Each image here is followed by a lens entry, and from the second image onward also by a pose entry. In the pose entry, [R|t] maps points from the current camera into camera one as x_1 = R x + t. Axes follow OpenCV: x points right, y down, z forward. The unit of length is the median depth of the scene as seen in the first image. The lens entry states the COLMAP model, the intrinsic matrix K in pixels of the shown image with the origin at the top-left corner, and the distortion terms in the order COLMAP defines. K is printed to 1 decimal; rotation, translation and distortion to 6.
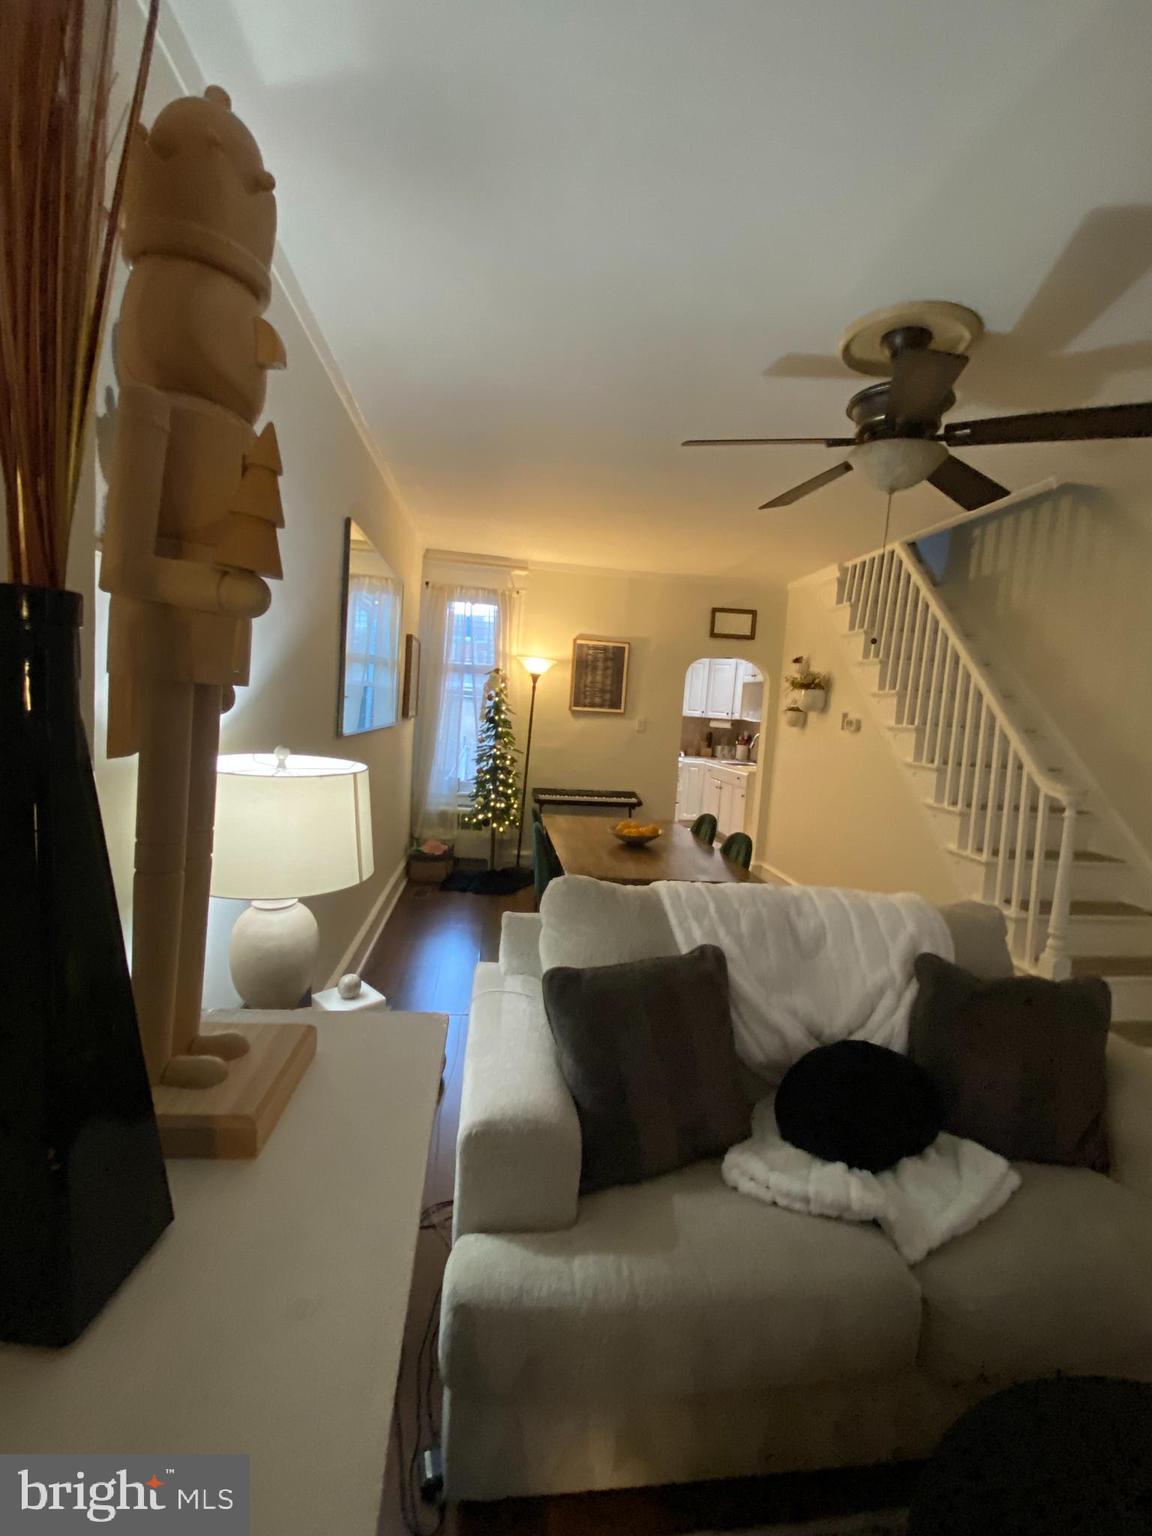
lens RADIAL K [[651.5, 0, 573.5], [0, 651.5, 774.4], [0, 0, 1]] dist [0.045855, -0.052774]
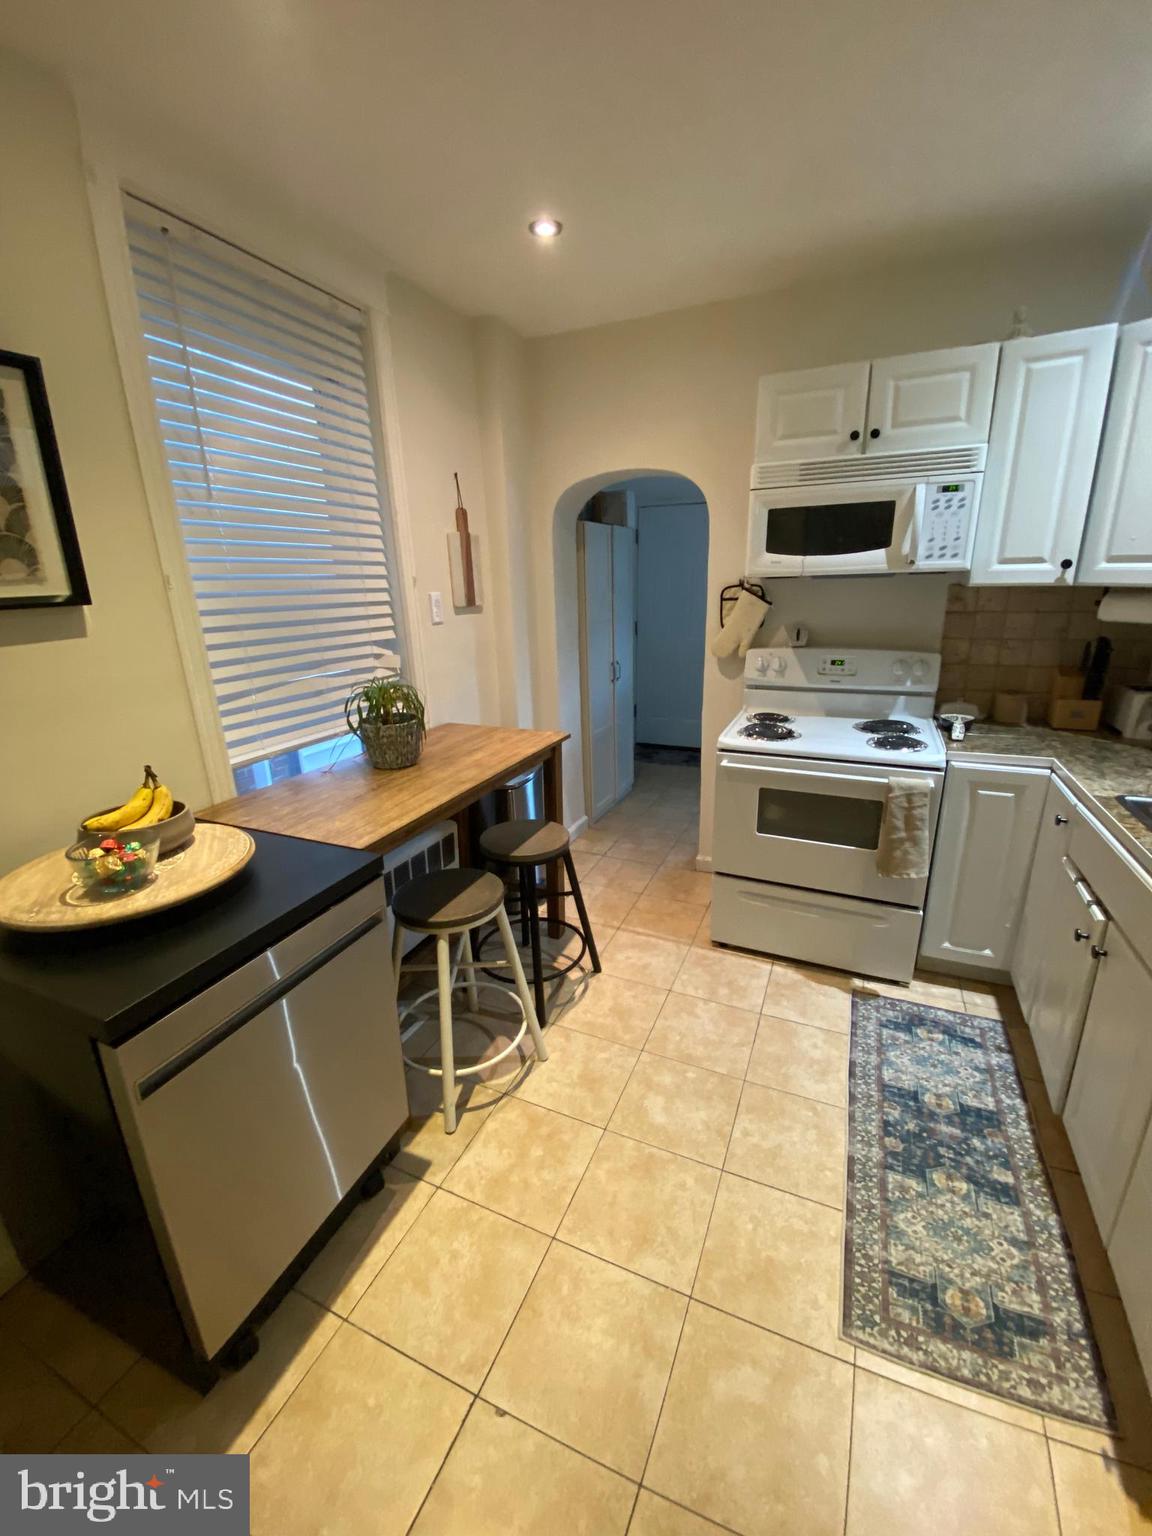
lens RADIAL K [[614.5, 0, 580.4], [0, 614.5, 767.0], [0, 0, 1]] dist [0.008781, -0.015830]
pose [[0.858396, 0.064623, -0.508901, 0.266926], [0.027695, 0.984749, 0.171764, -0.105350], [0.512240, -0.161536, 0.843514, 1.138368]]
